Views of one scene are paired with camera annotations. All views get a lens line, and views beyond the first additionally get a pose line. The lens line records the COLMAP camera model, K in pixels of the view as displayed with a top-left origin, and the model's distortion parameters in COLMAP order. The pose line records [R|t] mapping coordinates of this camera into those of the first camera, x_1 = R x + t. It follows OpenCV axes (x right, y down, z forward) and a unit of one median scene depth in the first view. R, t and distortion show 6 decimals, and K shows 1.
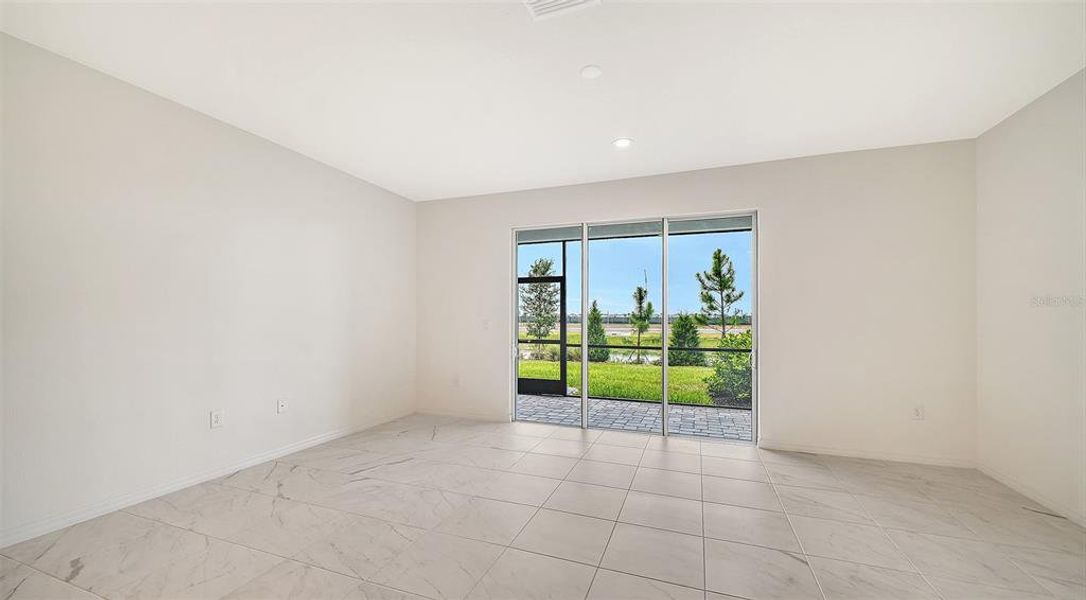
lens RADIAL K [[412.8, 0, 541.2], [0, 412.8, 305.9], [0, 0, 1]] dist [0.002701, 0.000063]
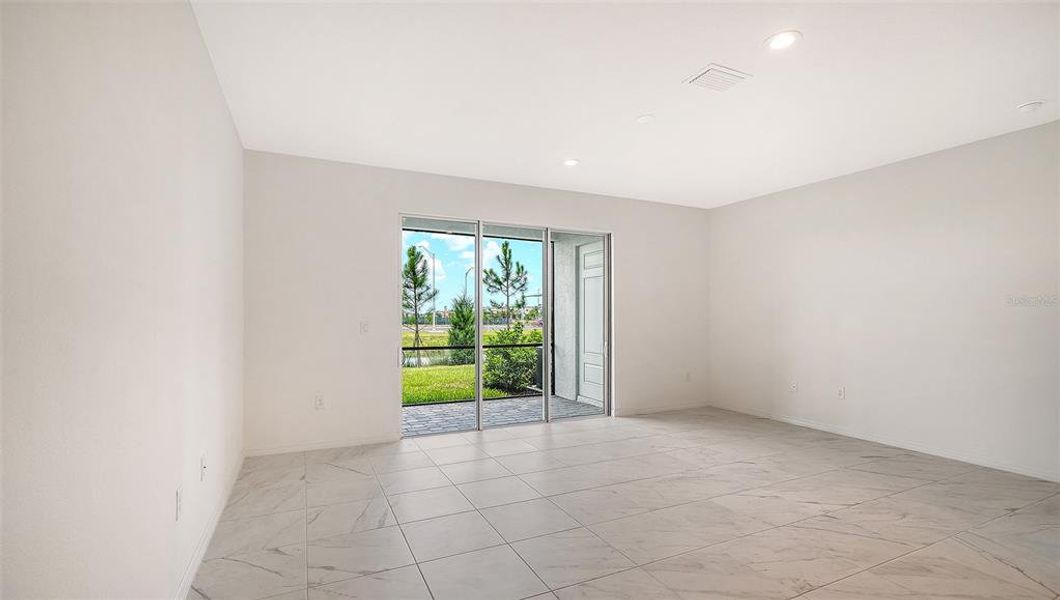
lens RADIAL K [[464.4, 0, 531.2], [0, 464.4, 300.1], [0, 0, 1]] dist [-0.000513, -0.000190]
pose [[0.685052, 0.024363, 0.728087, -0.450287], [-0.020417, 0.999690, -0.014241, 0.001594], [-0.728208, -0.005110, 0.685337, 0.114839]]
